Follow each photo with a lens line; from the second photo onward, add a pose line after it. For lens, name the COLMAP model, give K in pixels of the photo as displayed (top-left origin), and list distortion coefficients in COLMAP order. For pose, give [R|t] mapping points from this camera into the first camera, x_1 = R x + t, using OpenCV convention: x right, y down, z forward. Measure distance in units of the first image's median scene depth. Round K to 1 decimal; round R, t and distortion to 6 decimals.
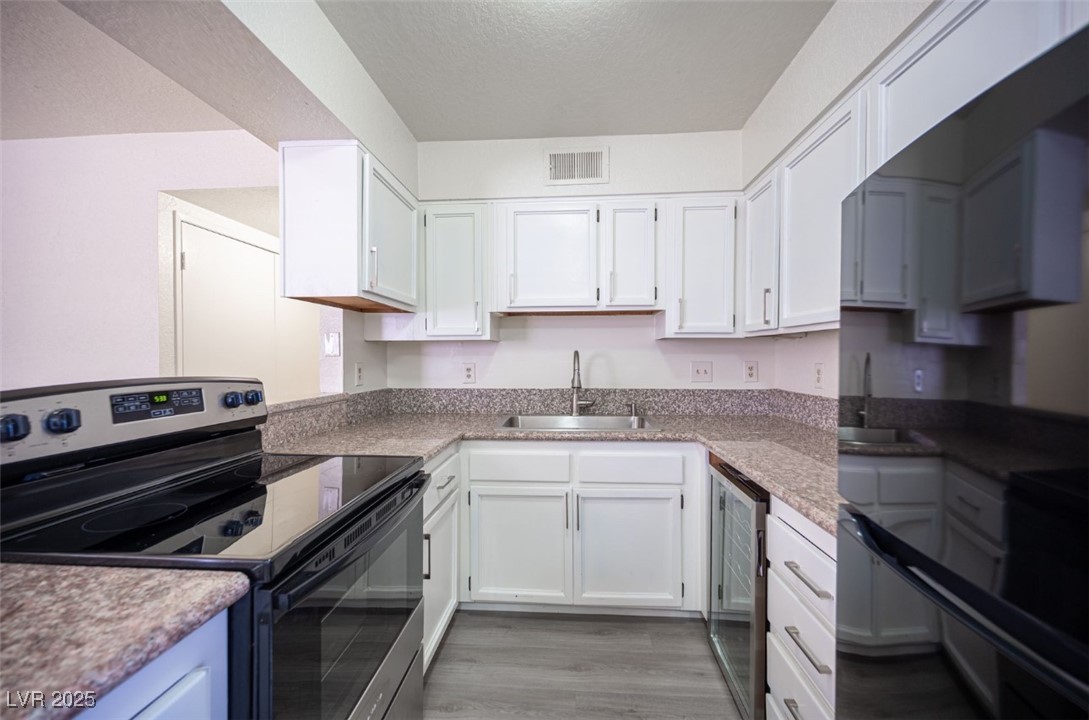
lens RADIAL K [[433.3, 0, 546.0], [0, 433.3, 356.6], [0, 0, 1]] dist [0.003981, -0.001798]
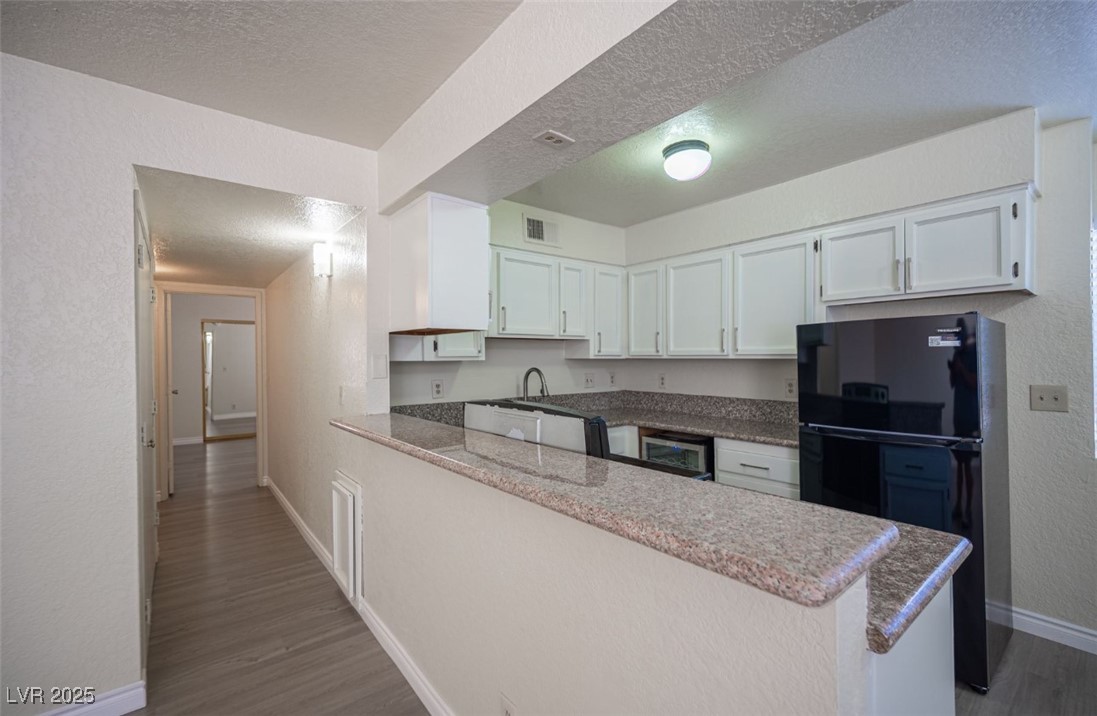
lens RADIAL K [[469.6, 0, 548.3], [0, 469.6, 352.3], [0, 0, 1]] dist [0.003785, 0.001521]
pose [[0.738997, 0.006578, 0.673677, -1.030661], [0.005651, 0.999857, -0.015961, -0.045983], [-0.673685, 0.015602, 0.738854, -0.092881]]
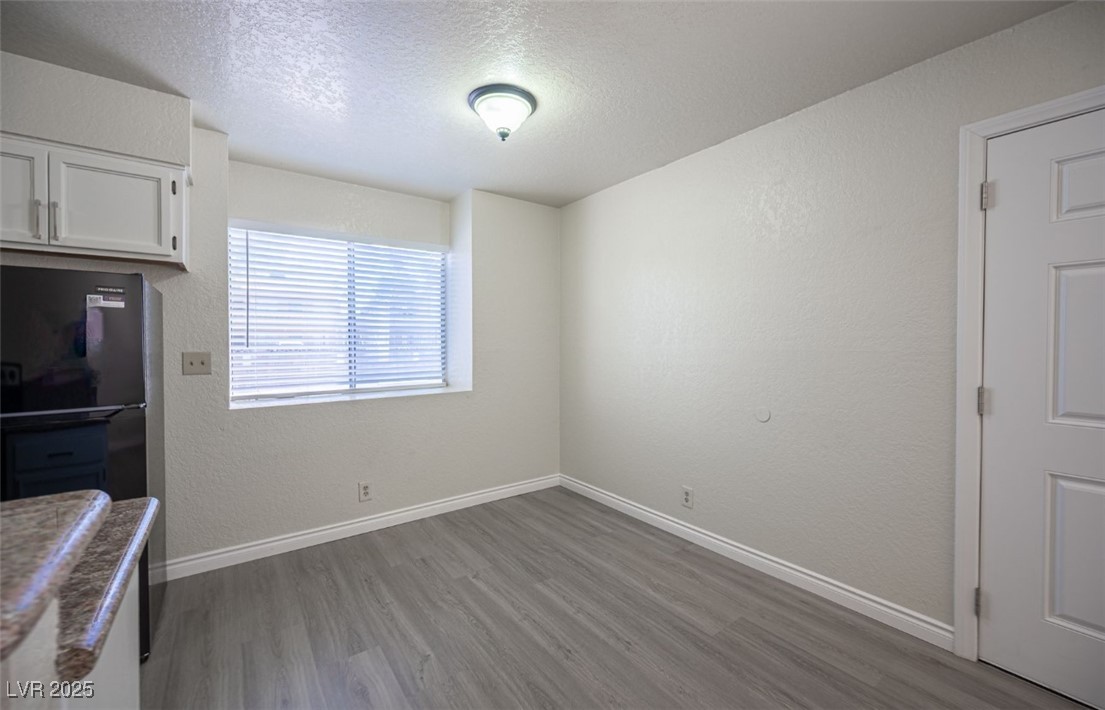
lens RADIAL K [[441.0, 0, 556.3], [0, 441.0, 349.2], [0, 0, 1]] dist [-0.002245, 0.000097]
pose [[-0.645680, -0.006363, 0.763581, -0.939610], [0.002617, 0.999941, 0.010545, 0.002709], [-0.763603, 0.008808, -0.645626, -0.035964]]
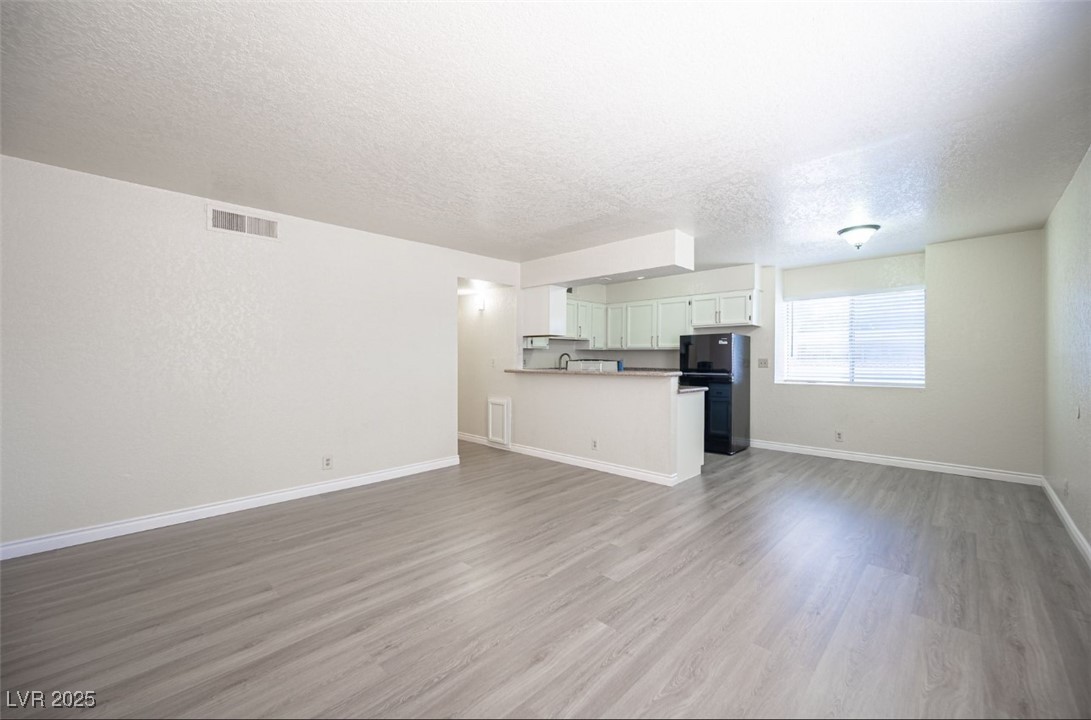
lens RADIAL K [[434.1, 0, 539.1], [0, 434.1, 355.5], [0, 0, 1]] dist [0.003981, -0.001798]
pose [[0.665330, 0.010284, 0.746478, -2.543957], [-0.004438, 0.999942, -0.009820, 0.034730], [-0.746536, 0.003221, 0.665337, -0.862974]]
